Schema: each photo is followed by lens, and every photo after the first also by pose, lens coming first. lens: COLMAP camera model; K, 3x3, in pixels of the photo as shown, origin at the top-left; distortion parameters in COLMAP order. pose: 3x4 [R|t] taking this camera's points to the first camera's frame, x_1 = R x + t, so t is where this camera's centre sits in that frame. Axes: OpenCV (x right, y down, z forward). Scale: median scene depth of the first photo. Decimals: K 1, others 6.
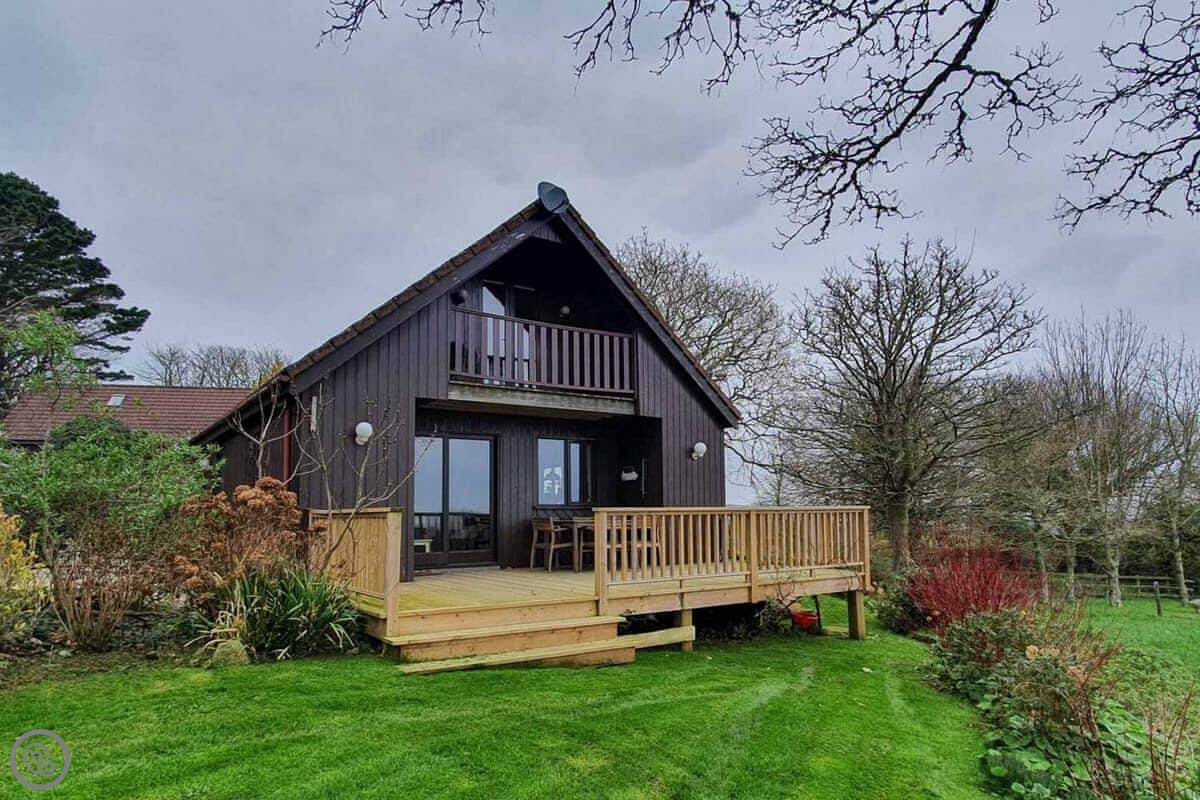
lens RADIAL K [[756.0, 0, 600.0], [0, 756.0, 400.0], [0, 0, 1]] dist [0.010615, -0.000301]
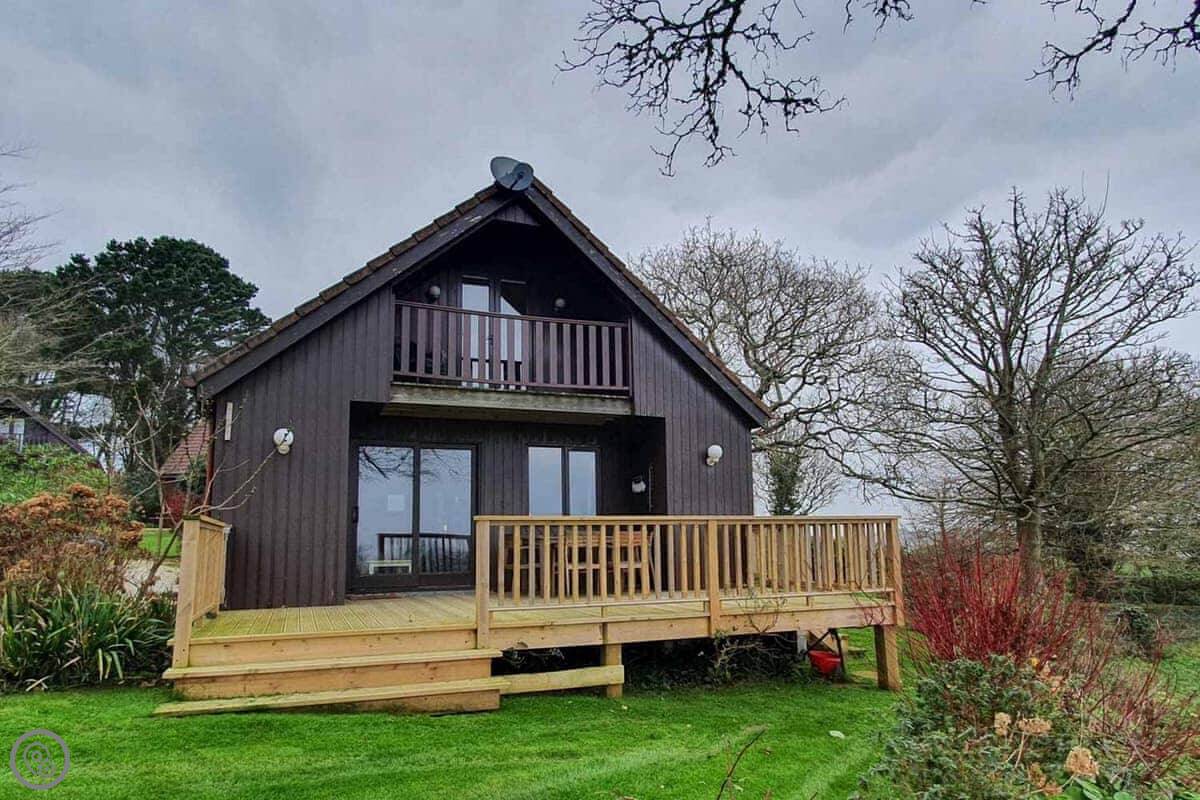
lens RADIAL K [[756.0, 0, 600.0], [0, 756.0, 400.0], [0, 0, 1]] dist [0.010615, -0.000301]
pose [[0.971399, -0.048872, -0.232368, 0.237712], [0.040243, 0.998318, -0.041736, 0.041458], [0.234017, 0.031191, 0.971732, 0.168010]]
